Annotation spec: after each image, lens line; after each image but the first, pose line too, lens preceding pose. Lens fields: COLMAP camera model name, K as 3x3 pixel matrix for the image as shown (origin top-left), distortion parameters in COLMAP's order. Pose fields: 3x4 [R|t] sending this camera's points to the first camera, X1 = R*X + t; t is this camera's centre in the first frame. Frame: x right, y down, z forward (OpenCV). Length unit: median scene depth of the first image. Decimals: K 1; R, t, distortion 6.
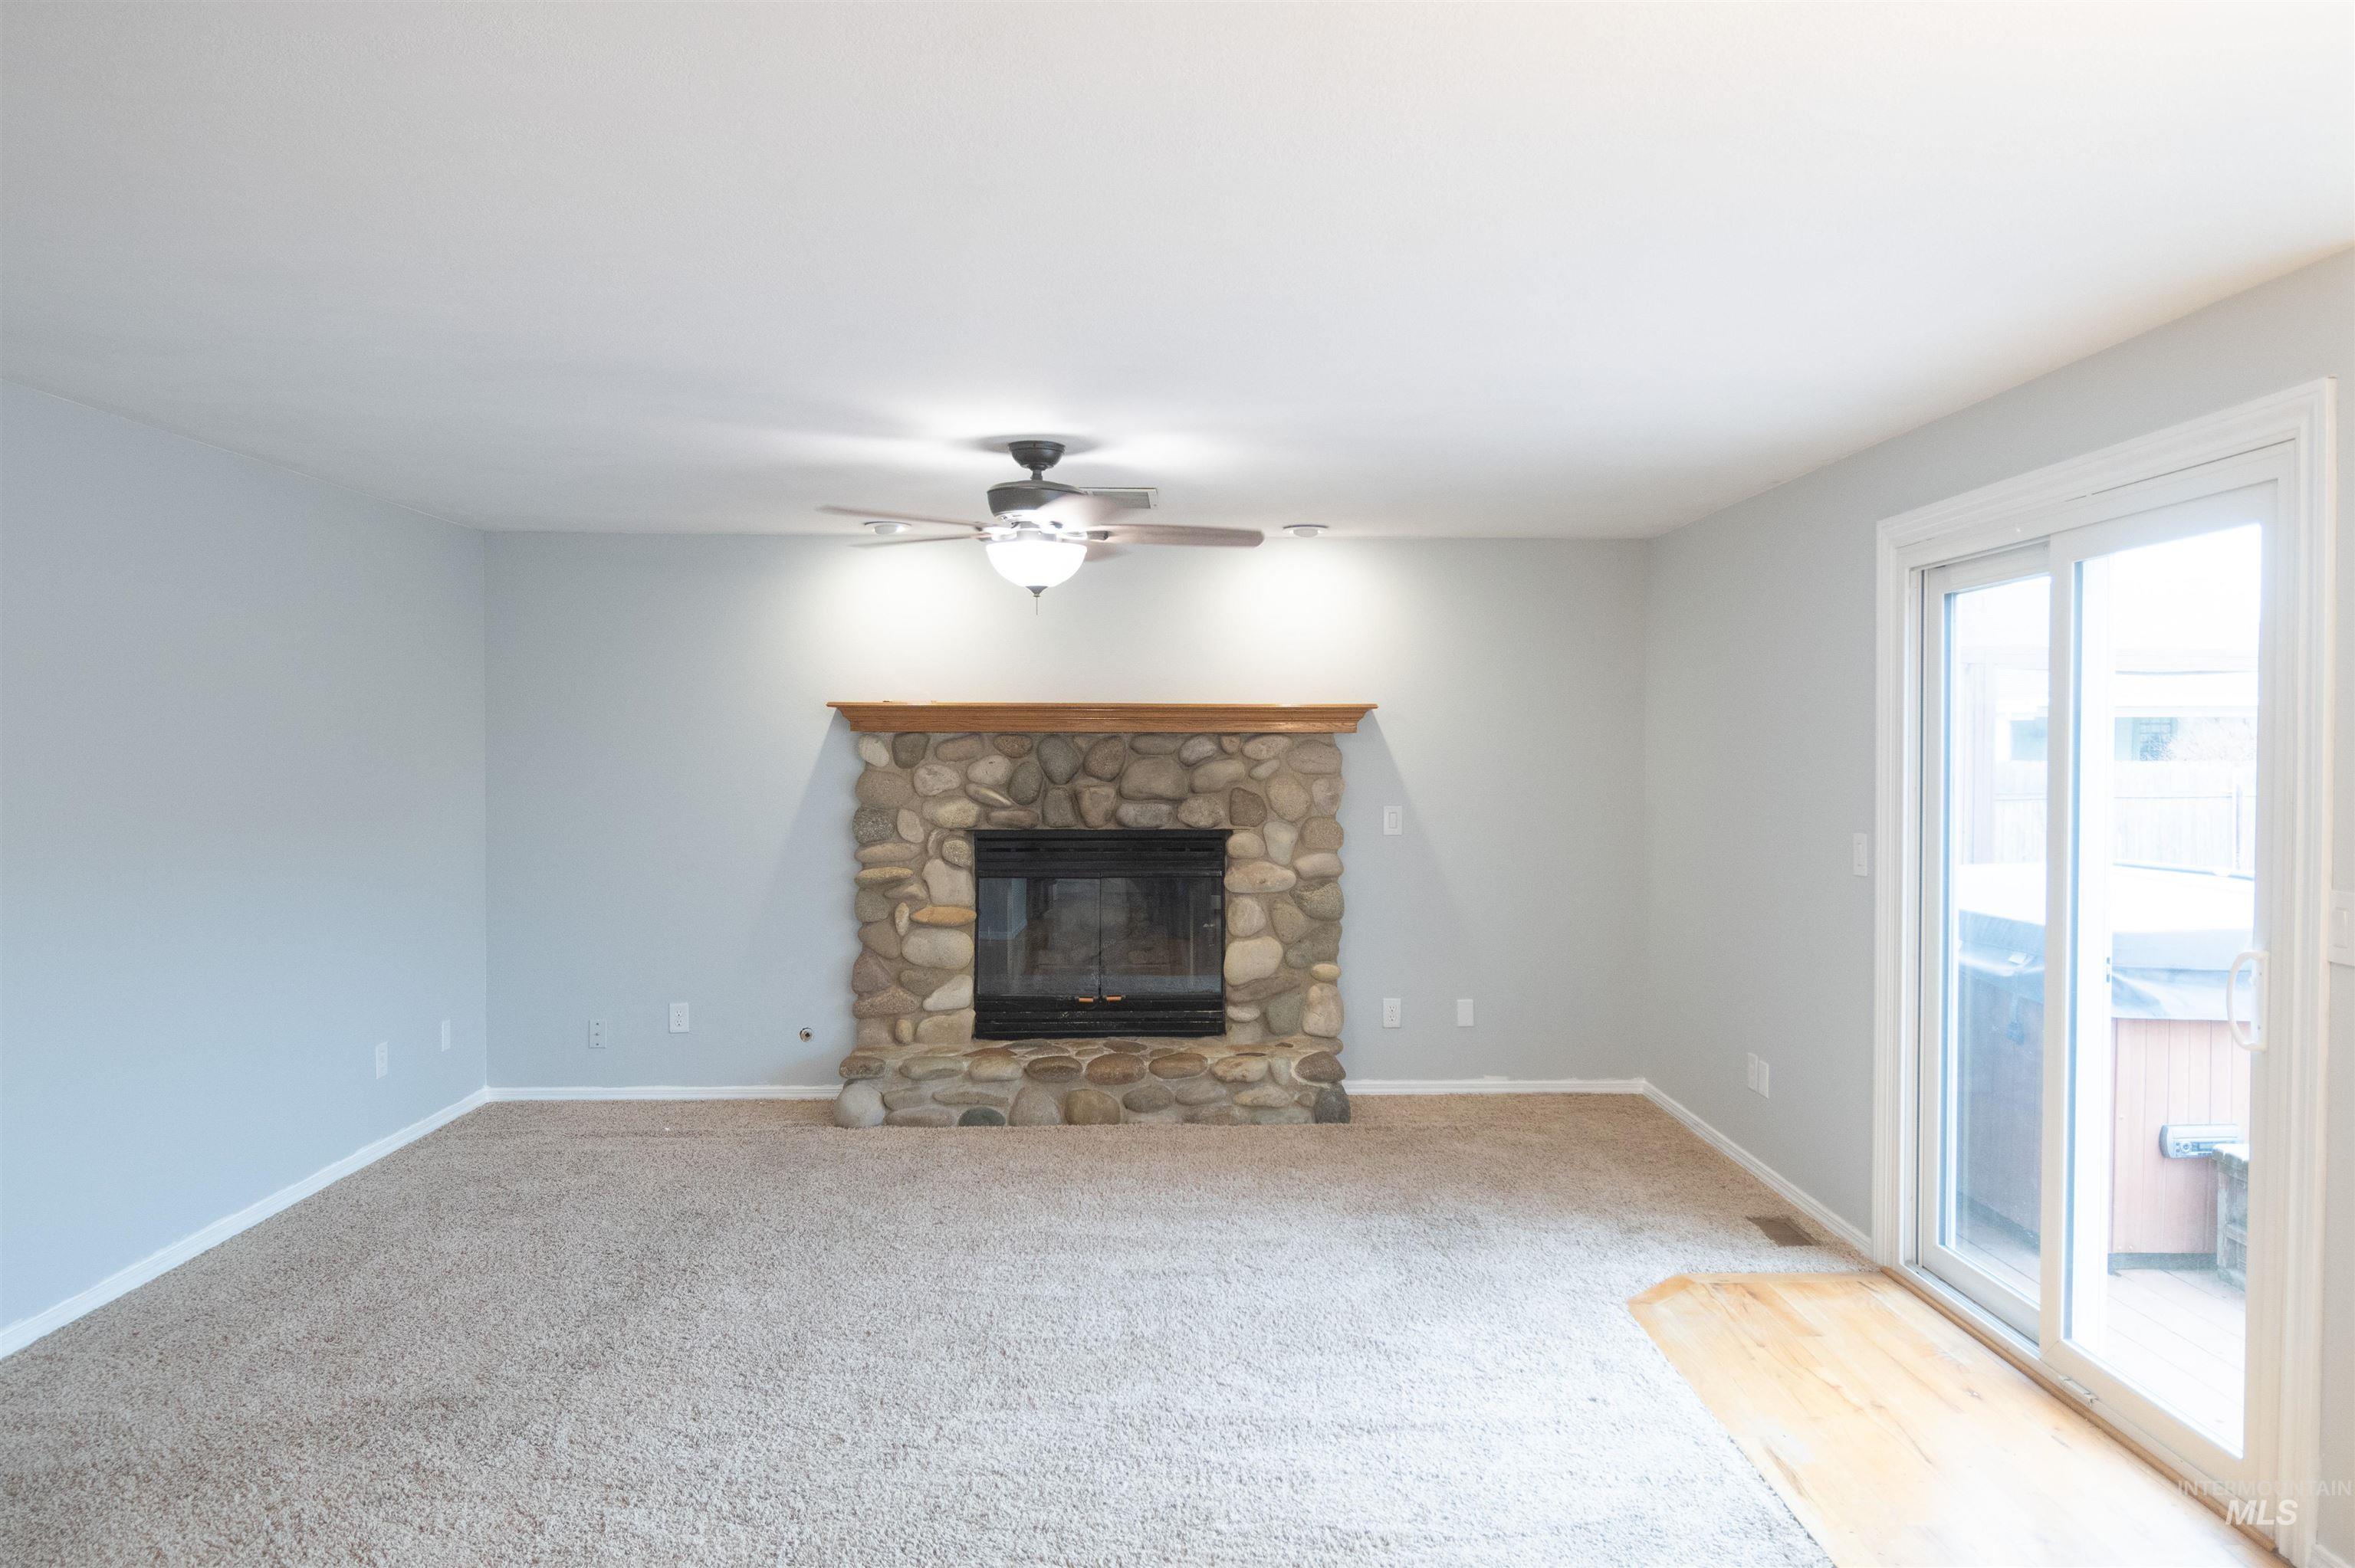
lens RADIAL K [[1542.5, 0, 1230.2], [0, 1542.5, 795.9], [0, 0, 1]] dist [0.033653, -0.048694]
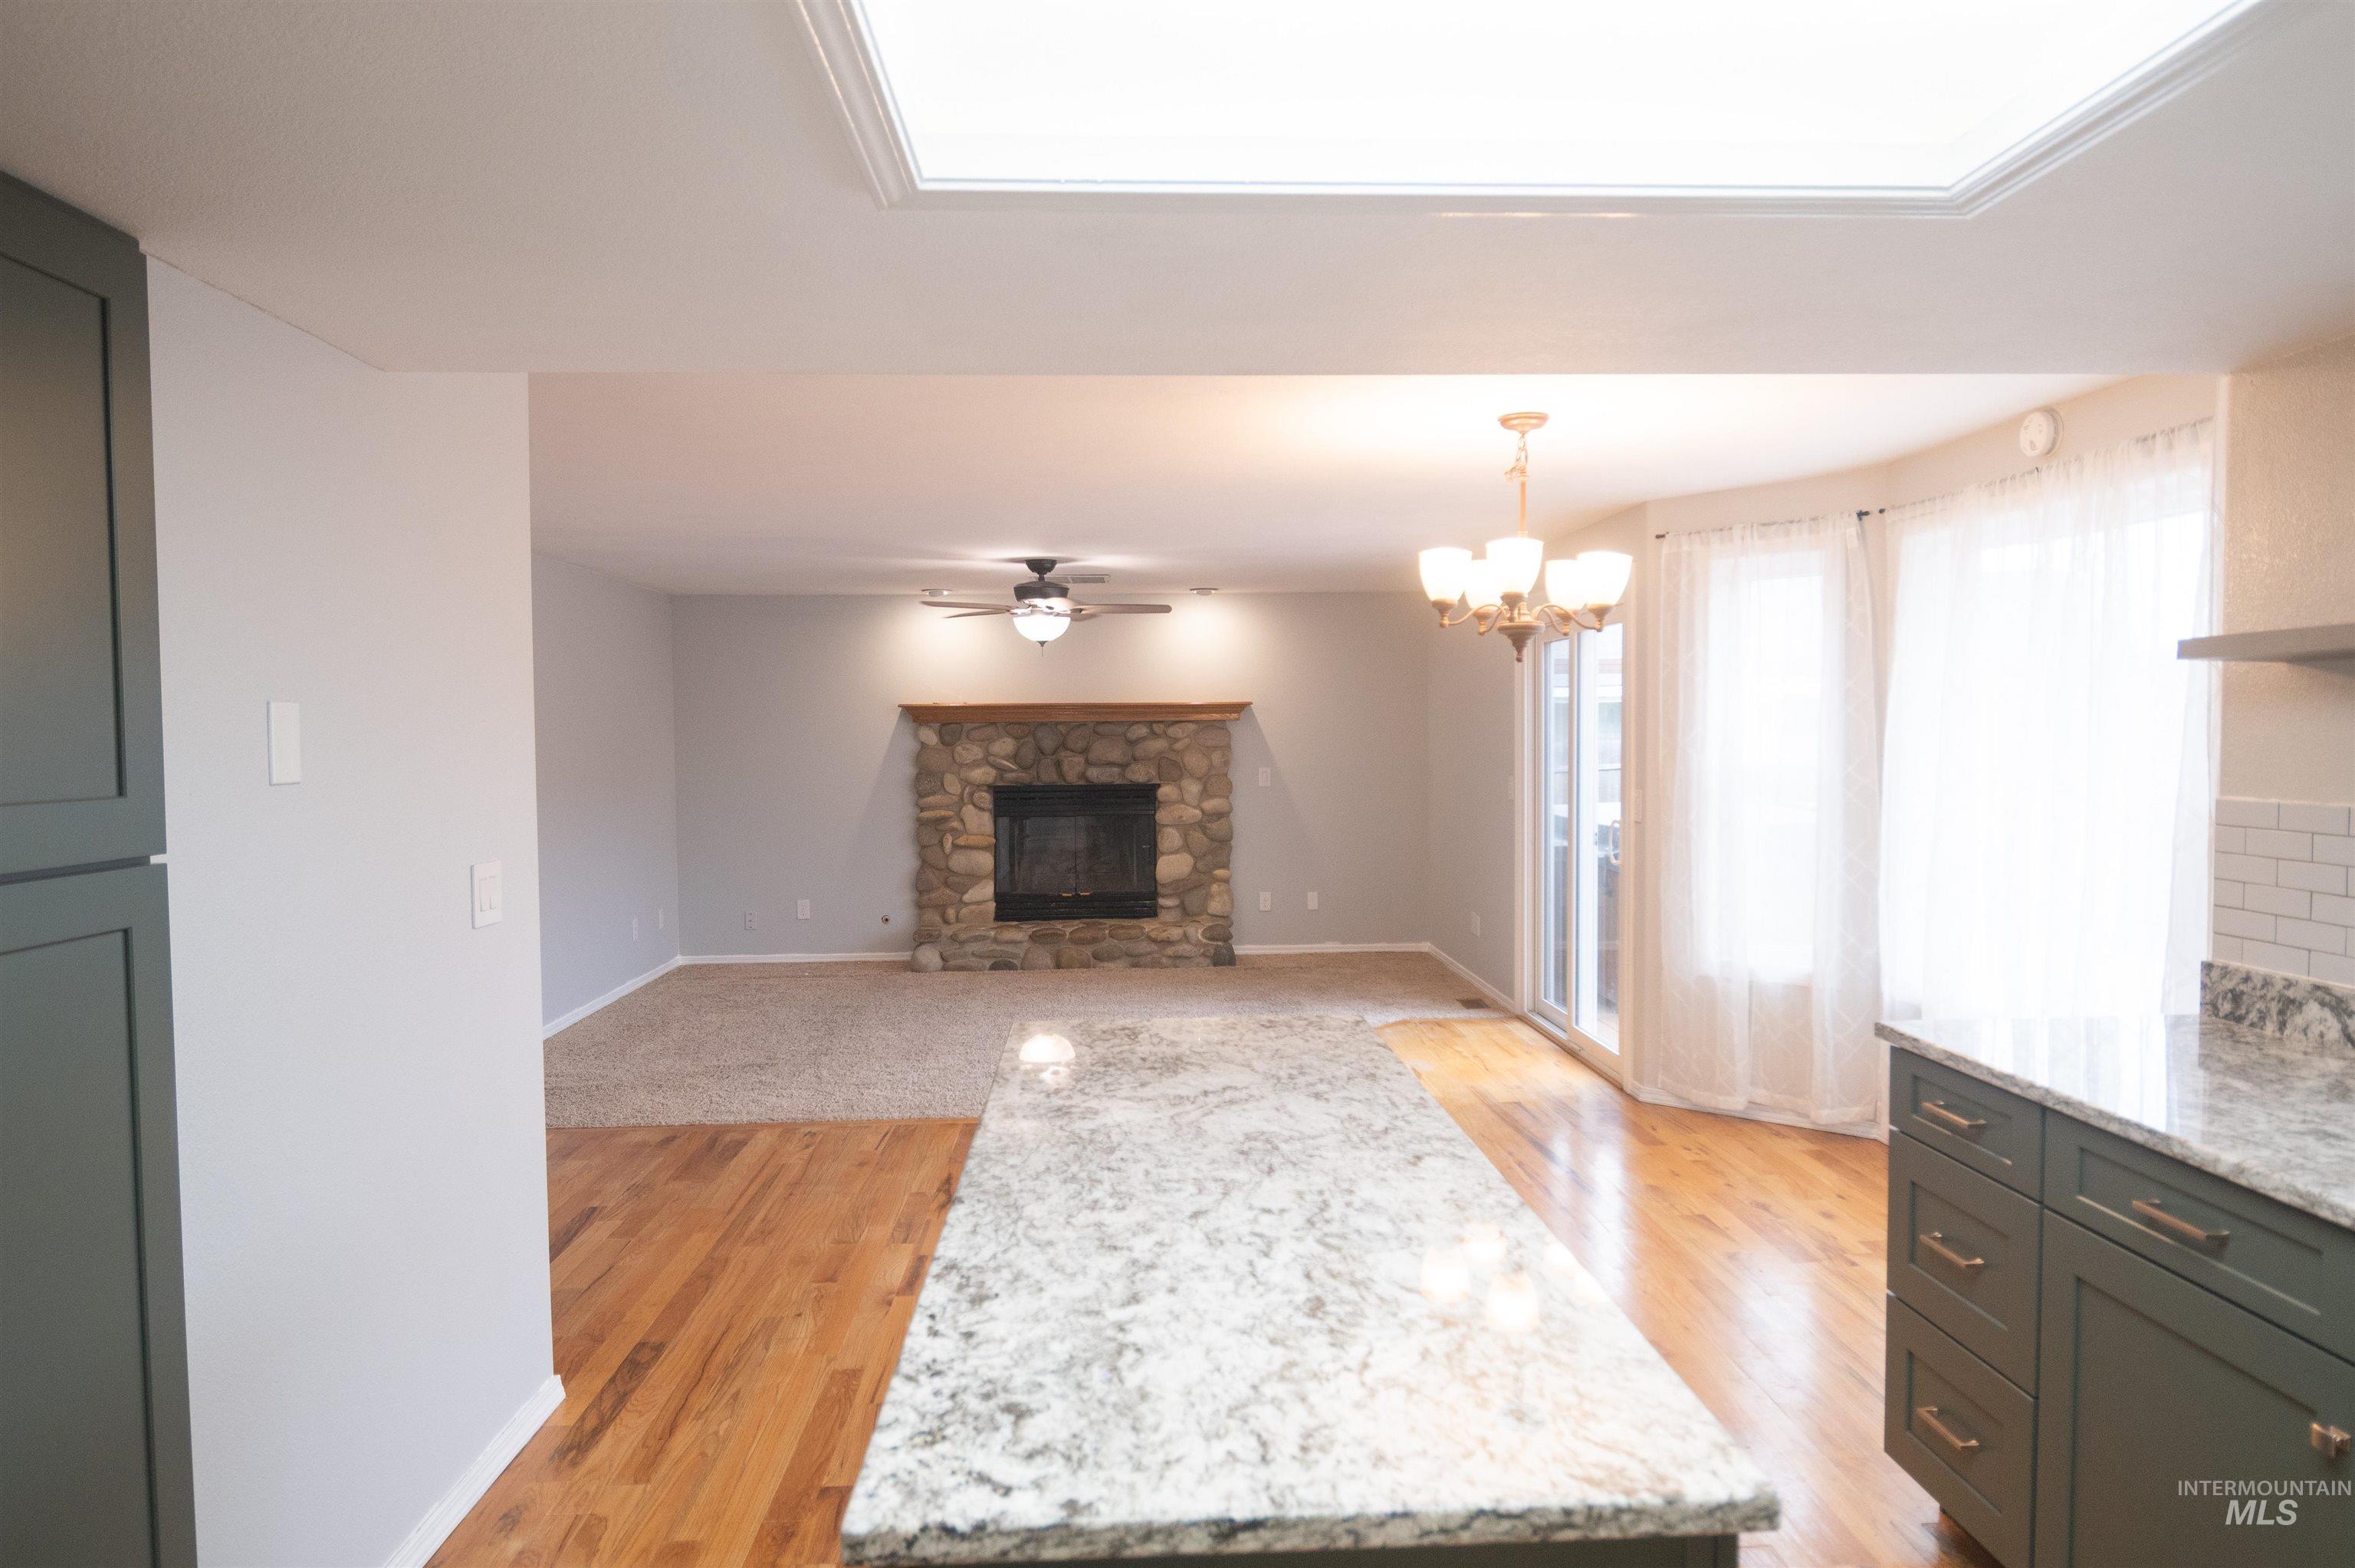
lens RADIAL K [[1542.5, 0, 1230.2], [0, 1542.5, 795.9], [0, 0, 1]] dist [0.033653, -0.048694]
pose [[0.999383, -0.012167, 0.032949, 0.020730], [0.011738, 0.999844, 0.013183, 0.014655], [-0.033105, -0.012788, 0.999370, -0.557300]]
